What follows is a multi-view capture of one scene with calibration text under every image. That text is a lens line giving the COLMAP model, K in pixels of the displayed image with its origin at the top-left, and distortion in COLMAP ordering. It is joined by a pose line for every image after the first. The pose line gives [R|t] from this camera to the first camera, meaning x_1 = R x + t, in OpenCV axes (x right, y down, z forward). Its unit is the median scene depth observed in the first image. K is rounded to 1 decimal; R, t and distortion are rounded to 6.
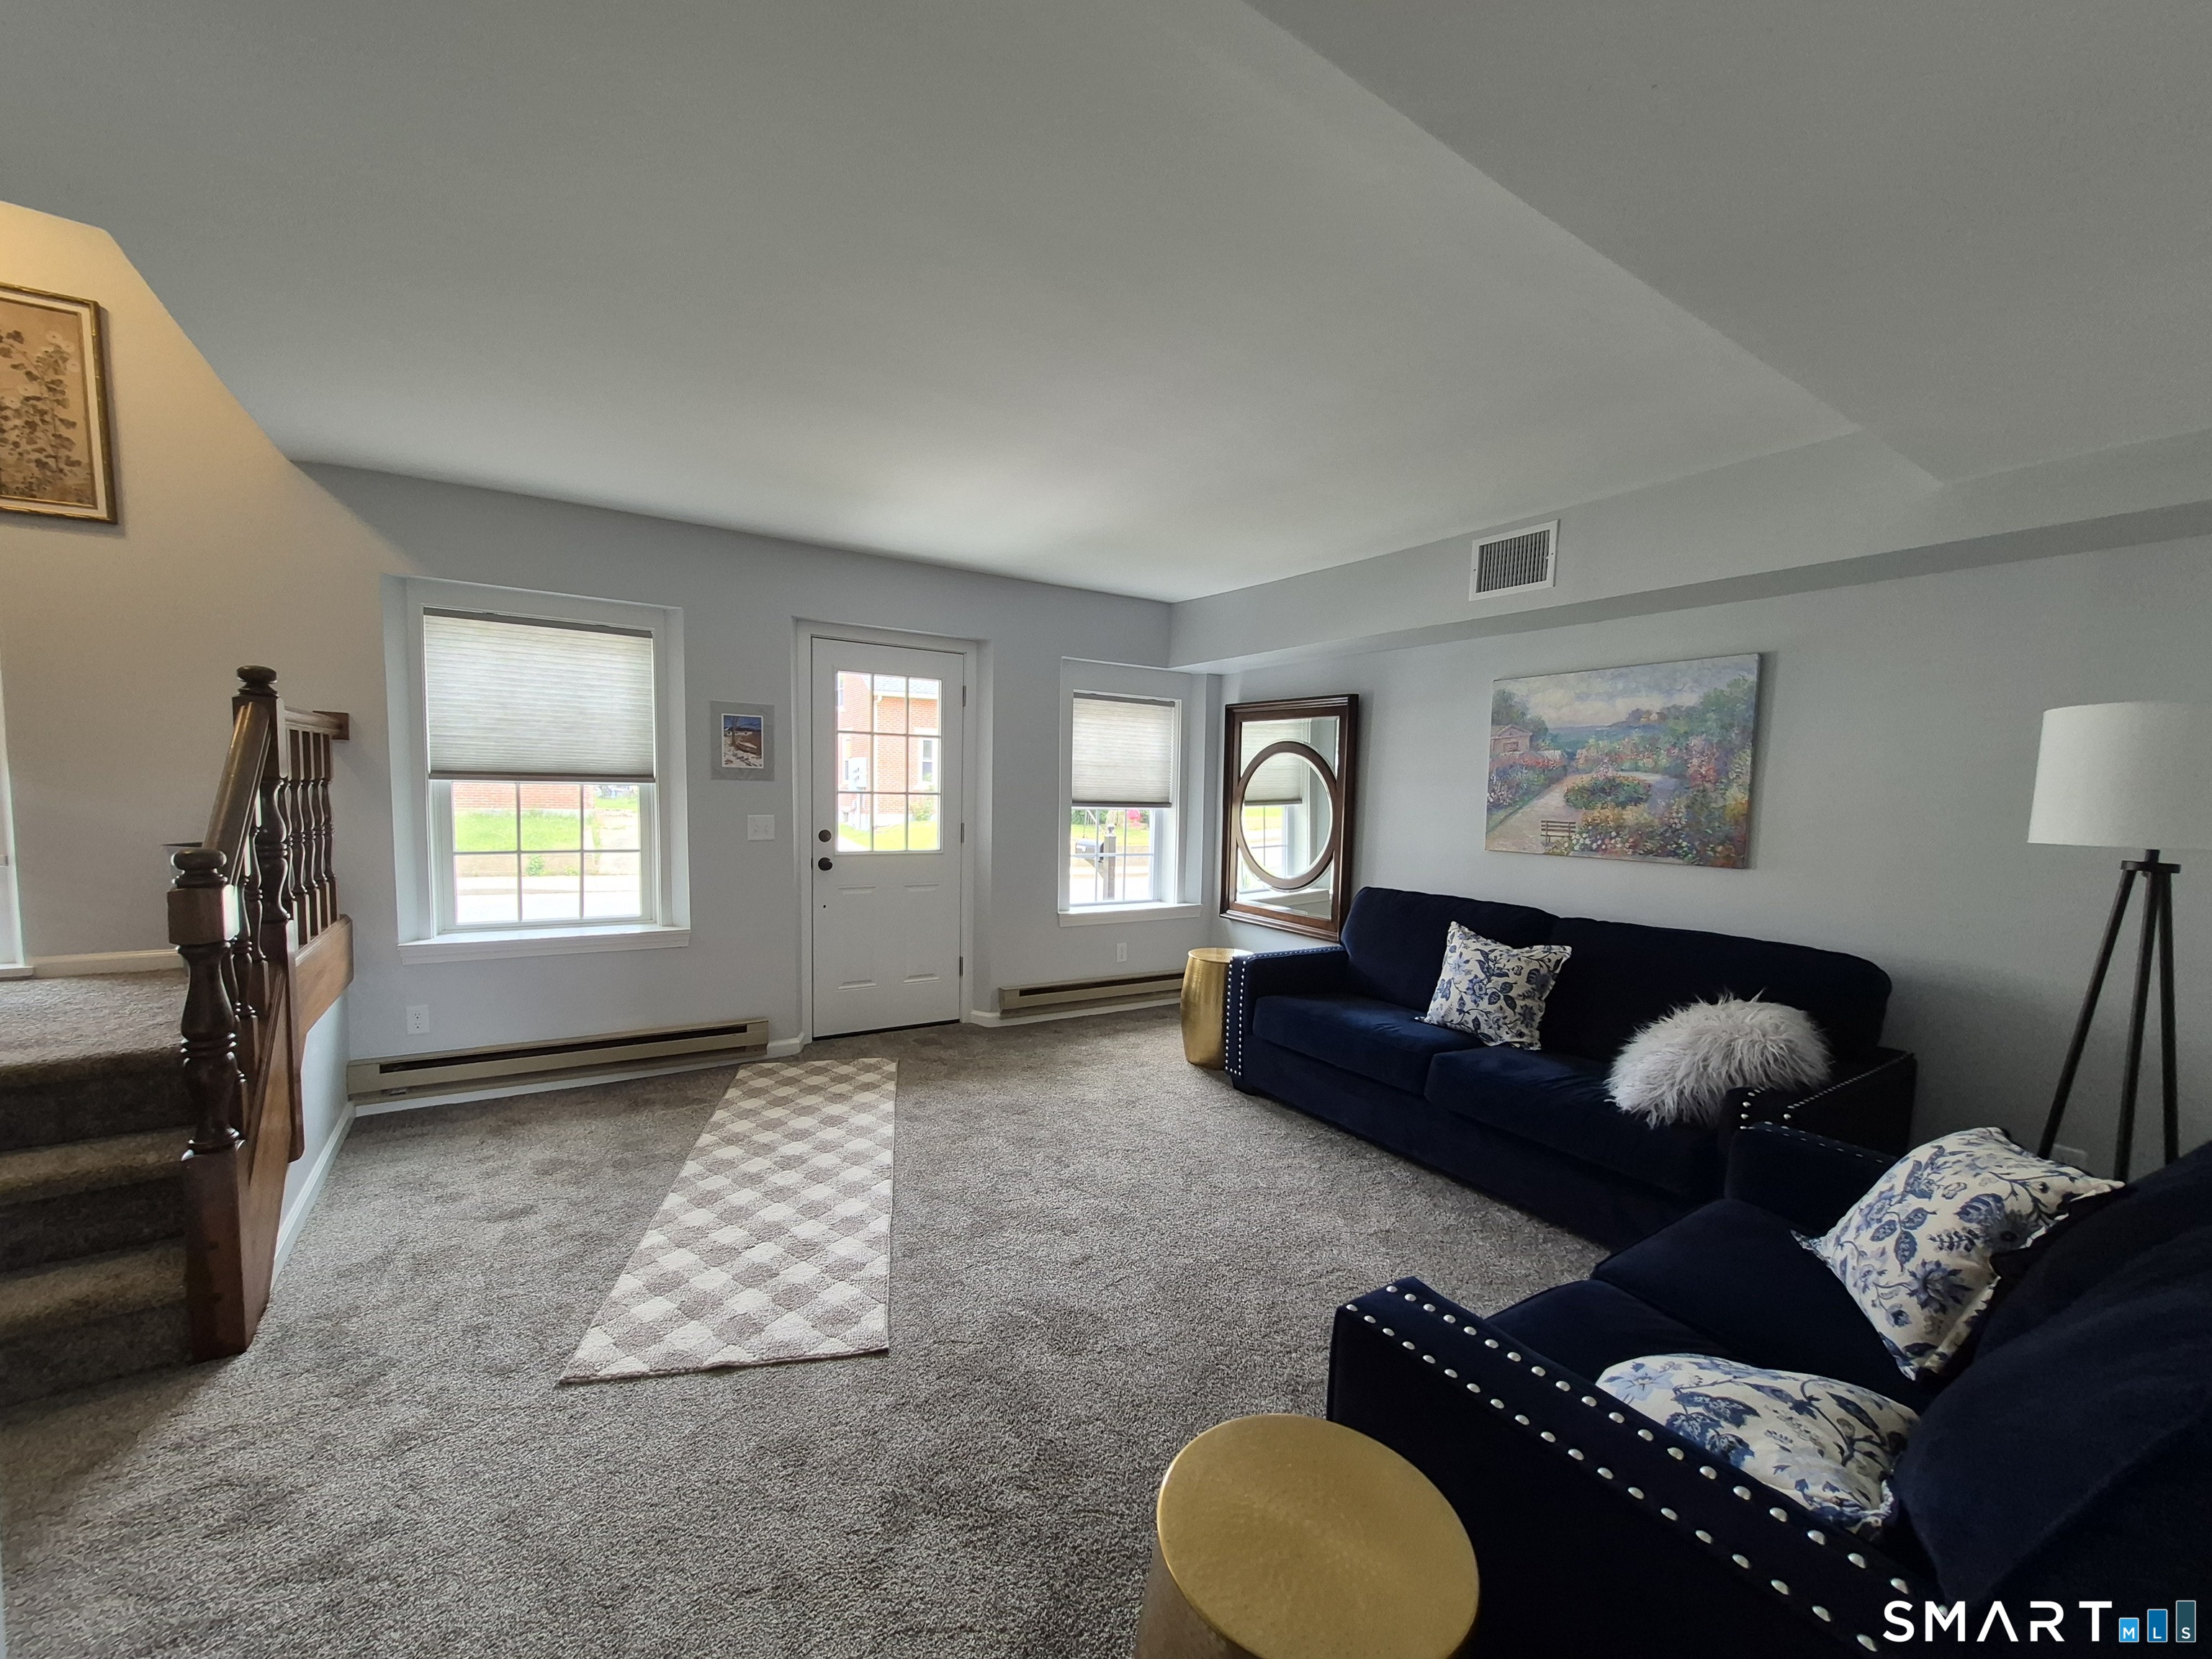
lens RADIAL K [[860.7, 0, 1100.9], [0, 860.7, 846.8], [0, 0, 1]] dist [0.002443, 0.000398]
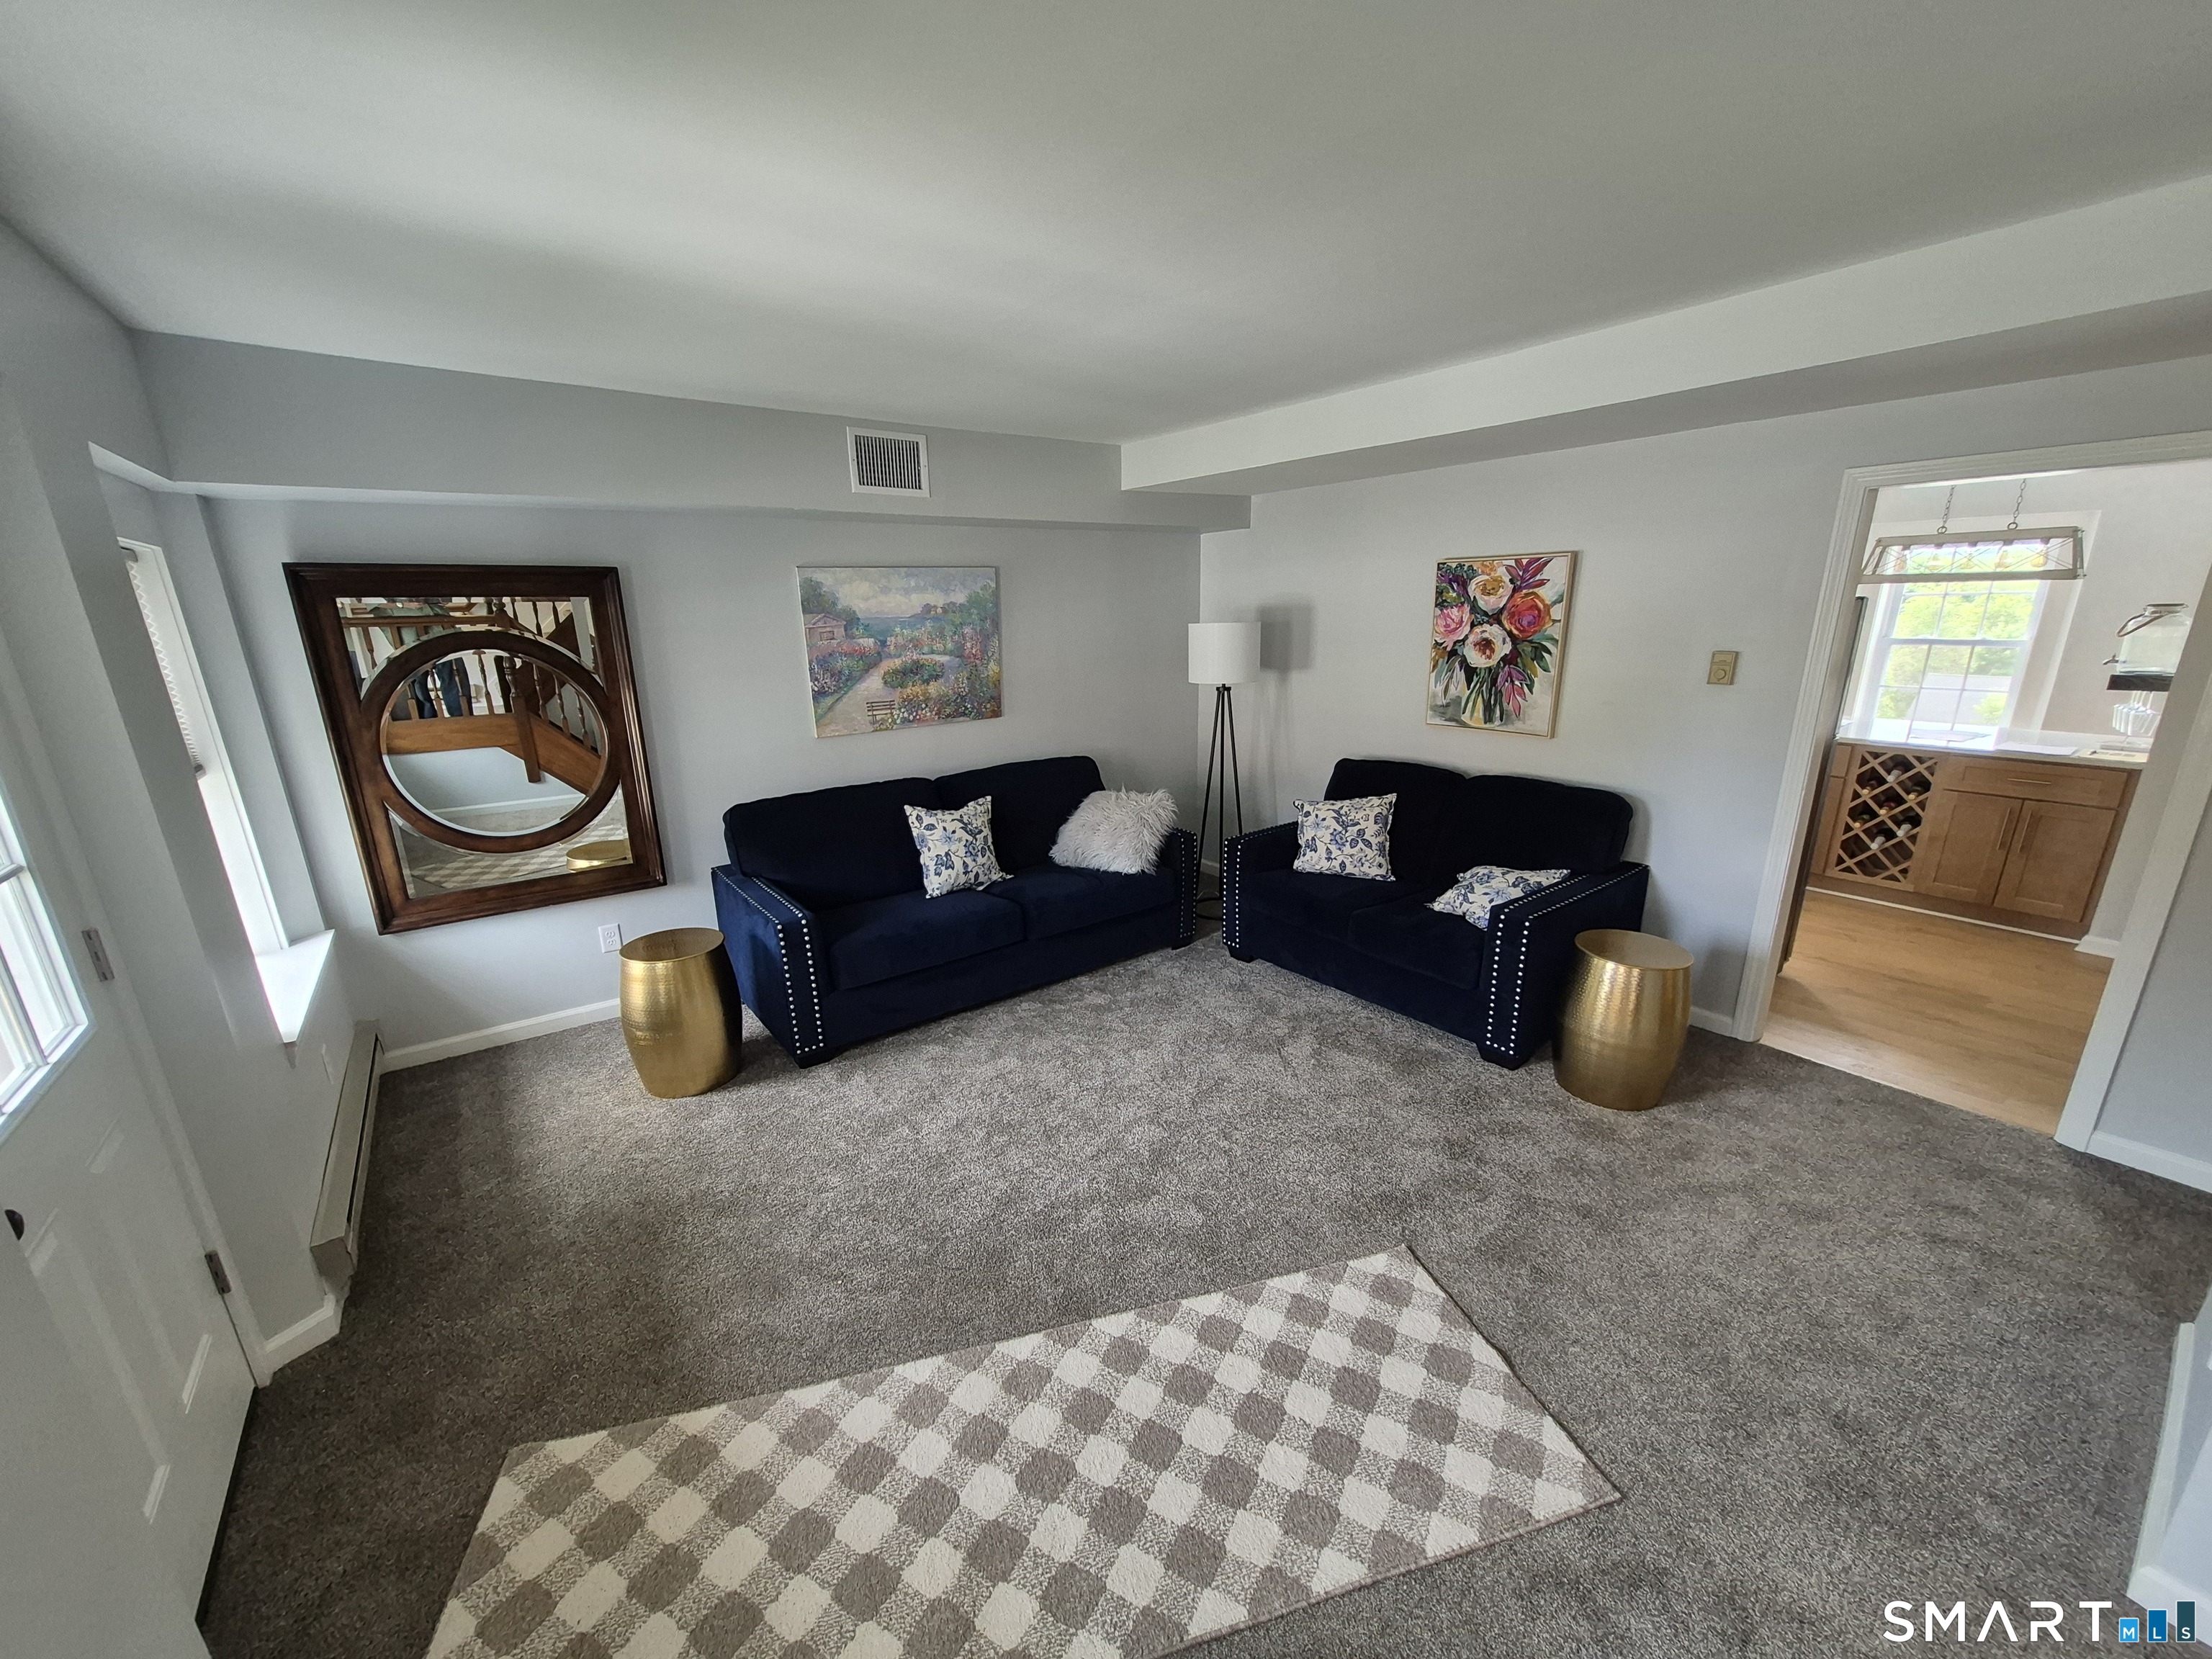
lens RADIAL K [[860.7, 0, 1089.2], [0, 860.7, 847.3], [0, 0, 1]] dist [0.002443, 0.000398]
pose [[-0.048643, -0.294958, 0.954271, -0.668686], [0.089612, 0.950261, 0.298286, -0.169903], [-0.994788, 0.100023, -0.019792, 0.800210]]
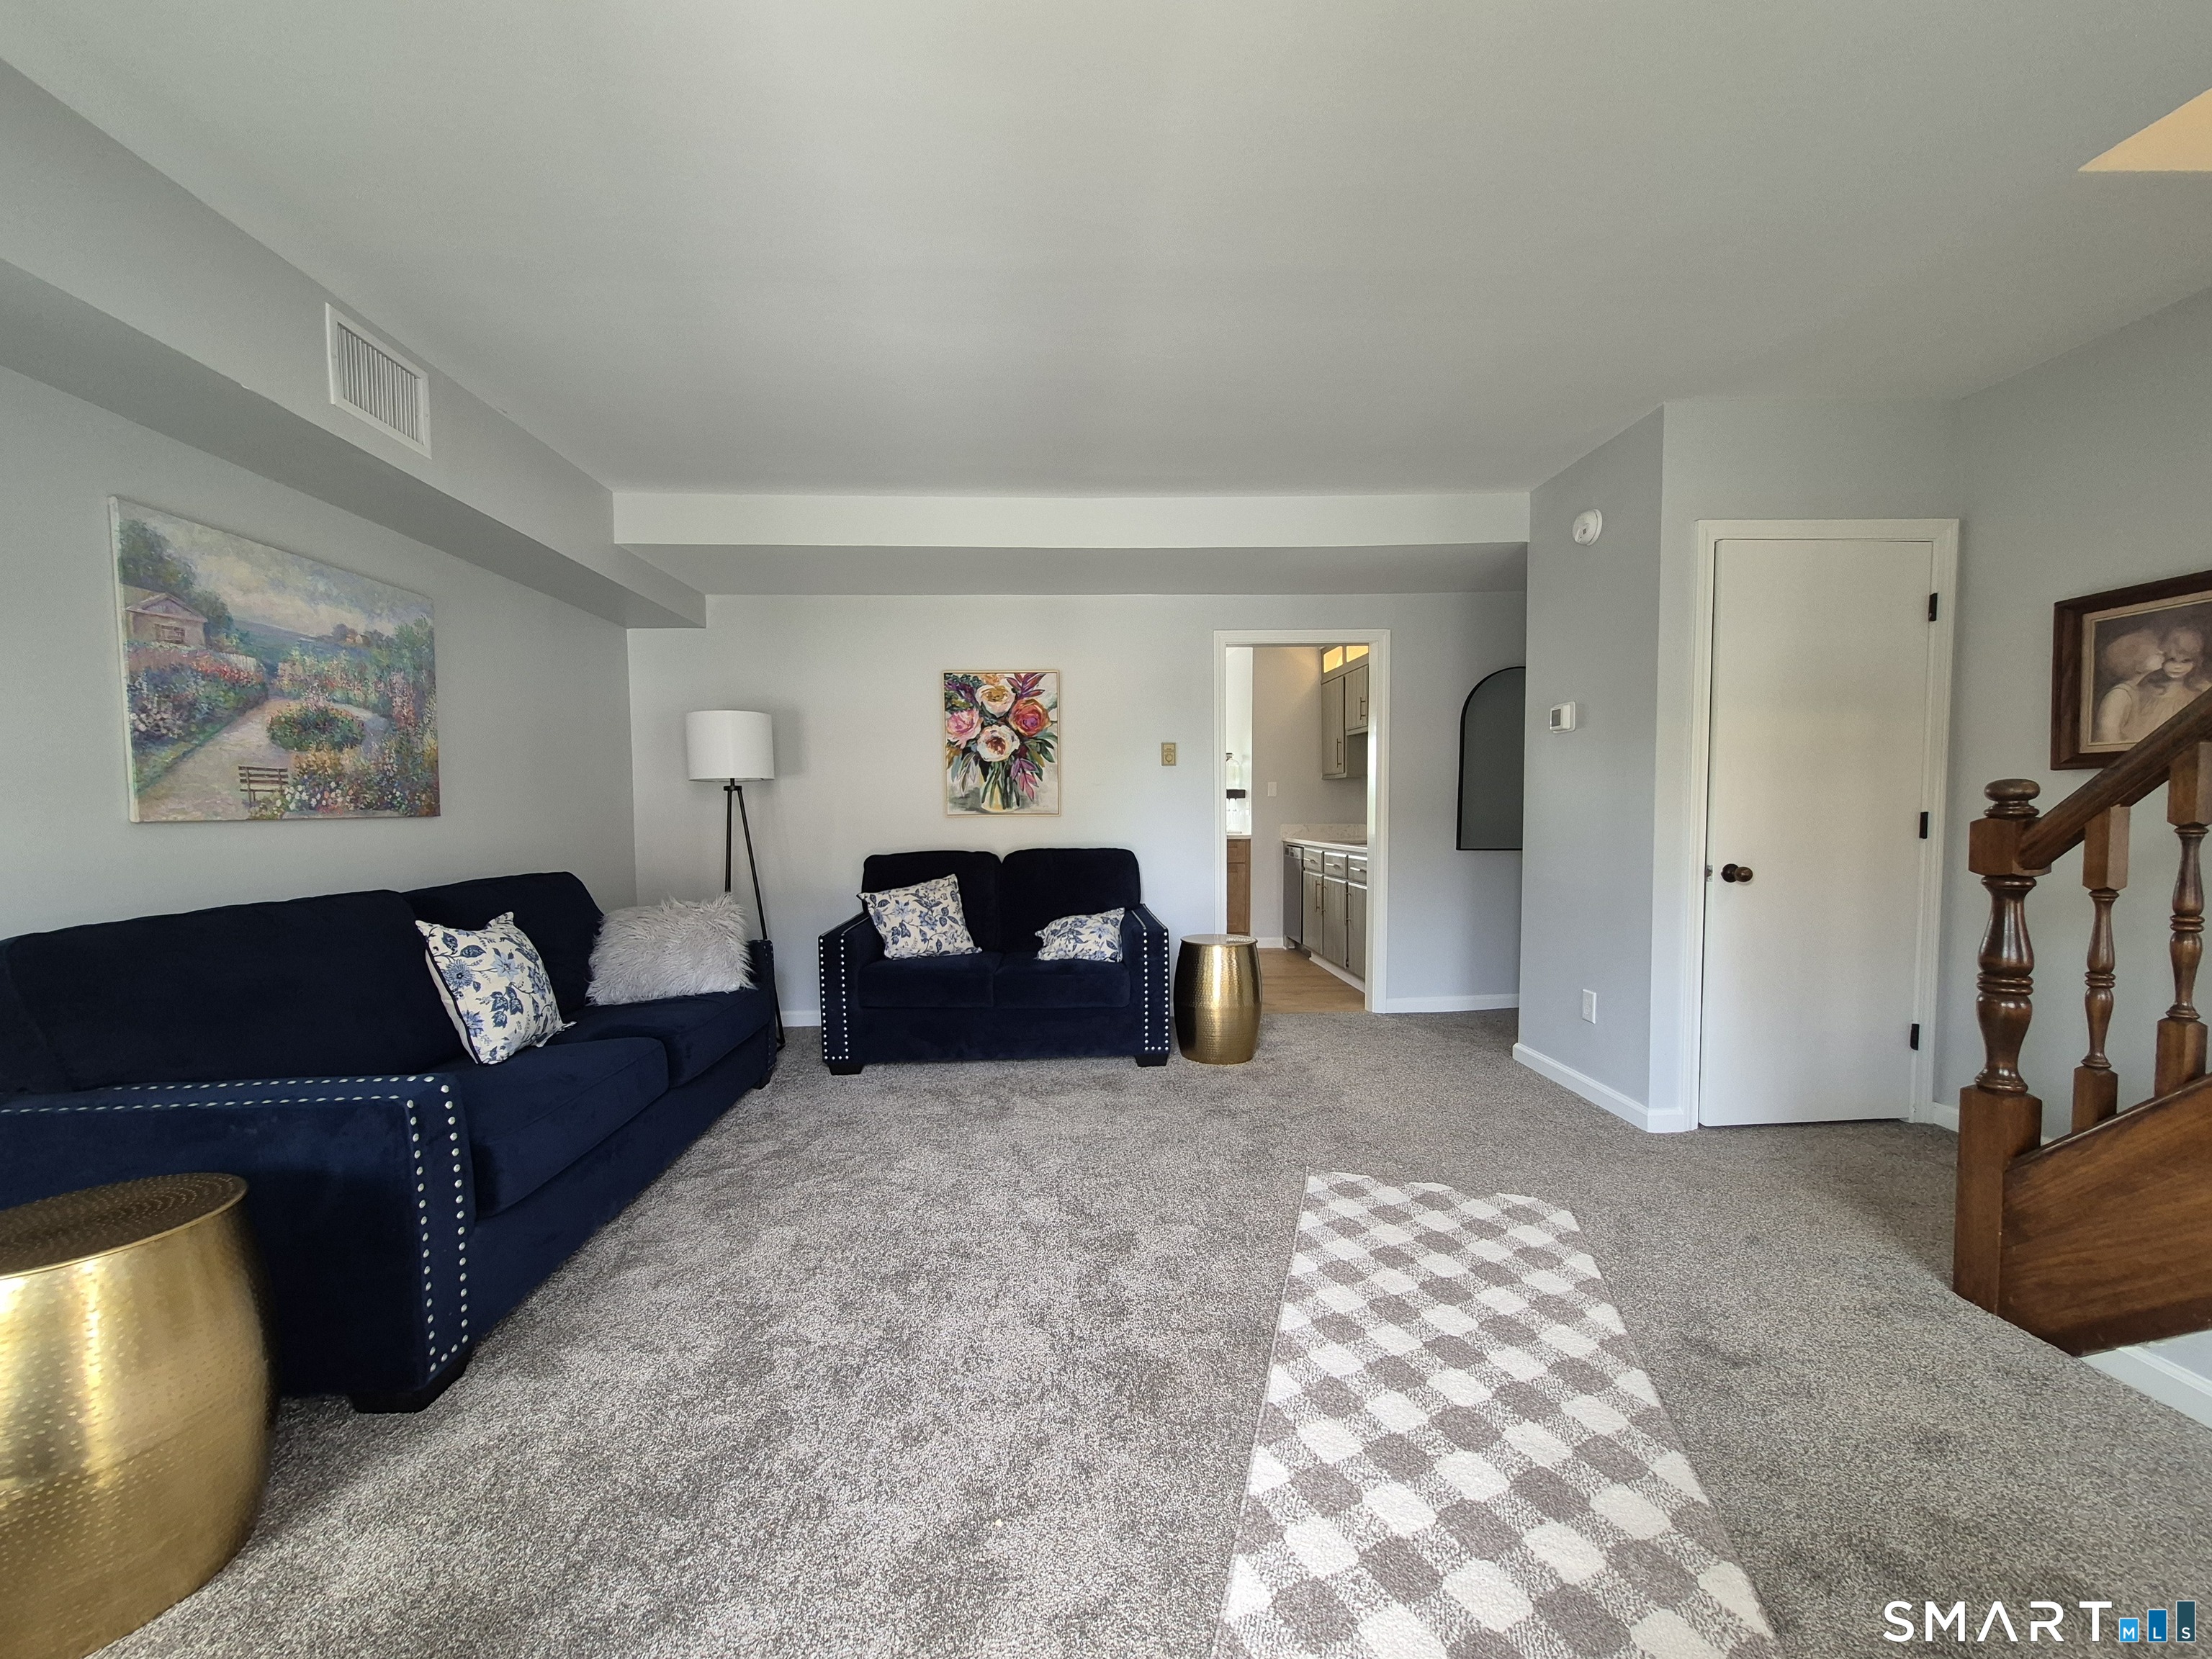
lens RADIAL K [[860.7, 0, 1076.3], [0, 860.7, 849.3], [0, 0, 1]] dist [0.002443, 0.000398]
pose [[-0.846716, -0.044216, 0.530204, -0.357967], [0.022702, 0.992631, 0.119034, -0.033693], [-0.531560, 0.112824, -0.839473, 1.286165]]
